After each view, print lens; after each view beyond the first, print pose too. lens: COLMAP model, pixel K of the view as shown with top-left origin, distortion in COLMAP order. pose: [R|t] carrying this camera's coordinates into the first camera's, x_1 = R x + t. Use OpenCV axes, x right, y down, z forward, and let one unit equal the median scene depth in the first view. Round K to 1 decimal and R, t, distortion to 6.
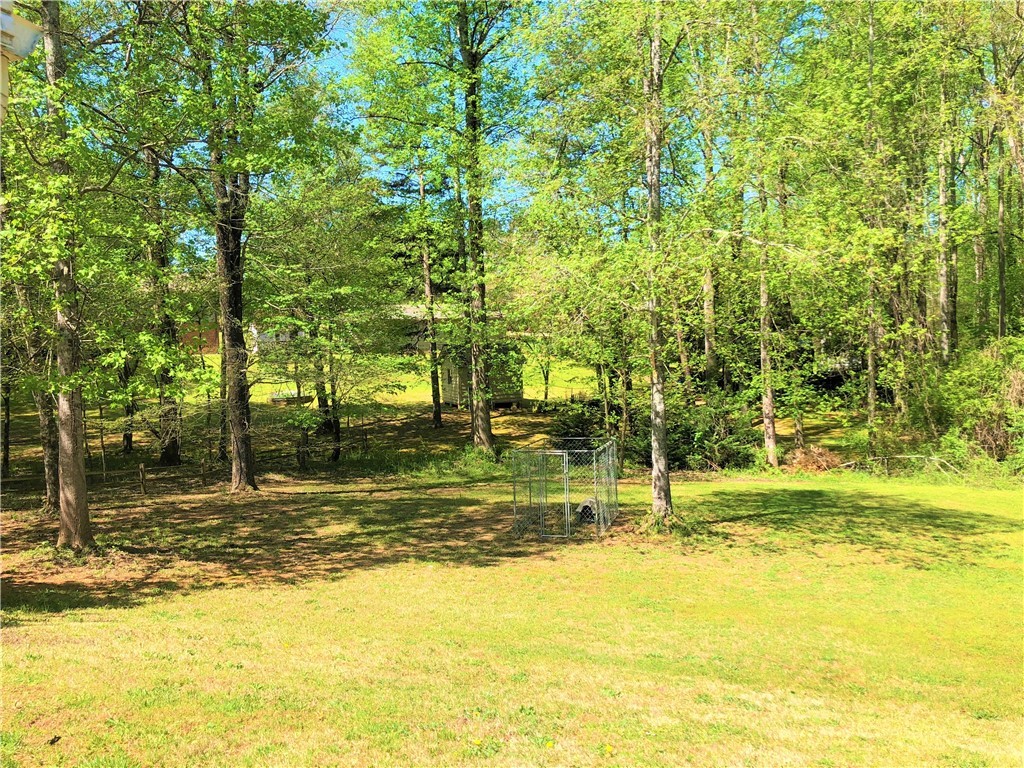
lens RADIAL K [[859.5, 0, 511.9], [0, 859.5, 384.9], [0, 0, 1]] dist [0.036387, -0.064152]
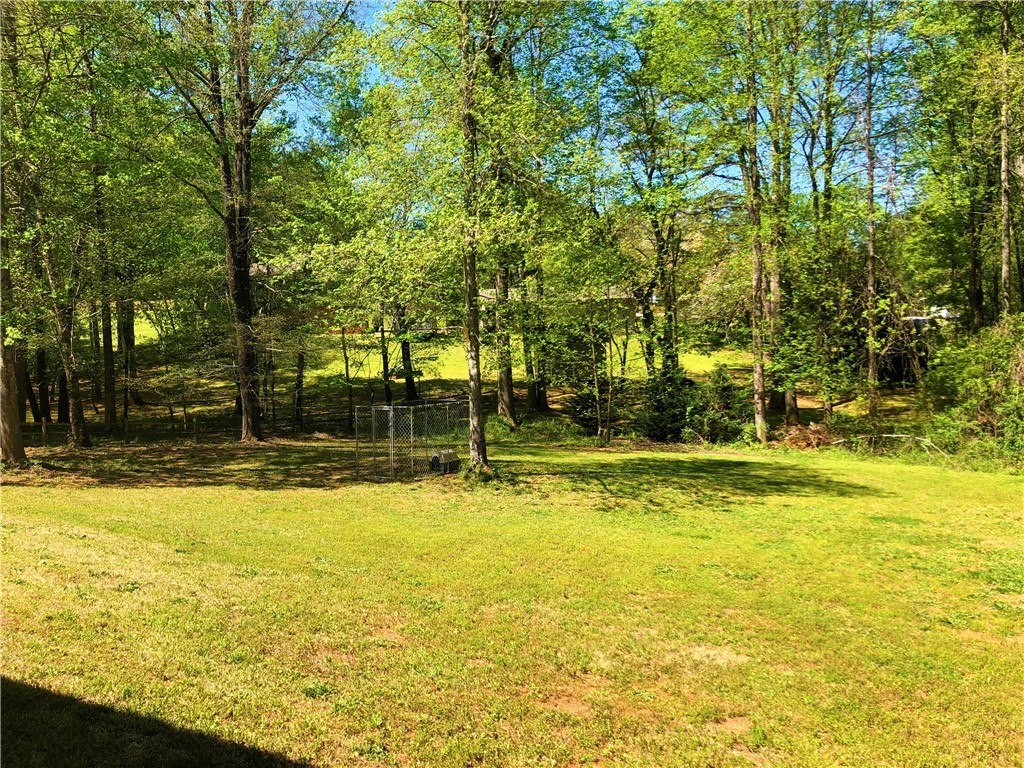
lens RADIAL K [[859.5, 0, 511.7], [0, 859.5, 383.3], [0, 0, 1]] dist [0.036387, -0.064152]
pose [[0.960367, 0.017212, -0.278207, 0.300651], [-0.012535, 0.999749, 0.018582, 0.010795], [0.278457, -0.014358, 0.960341, -0.055080]]
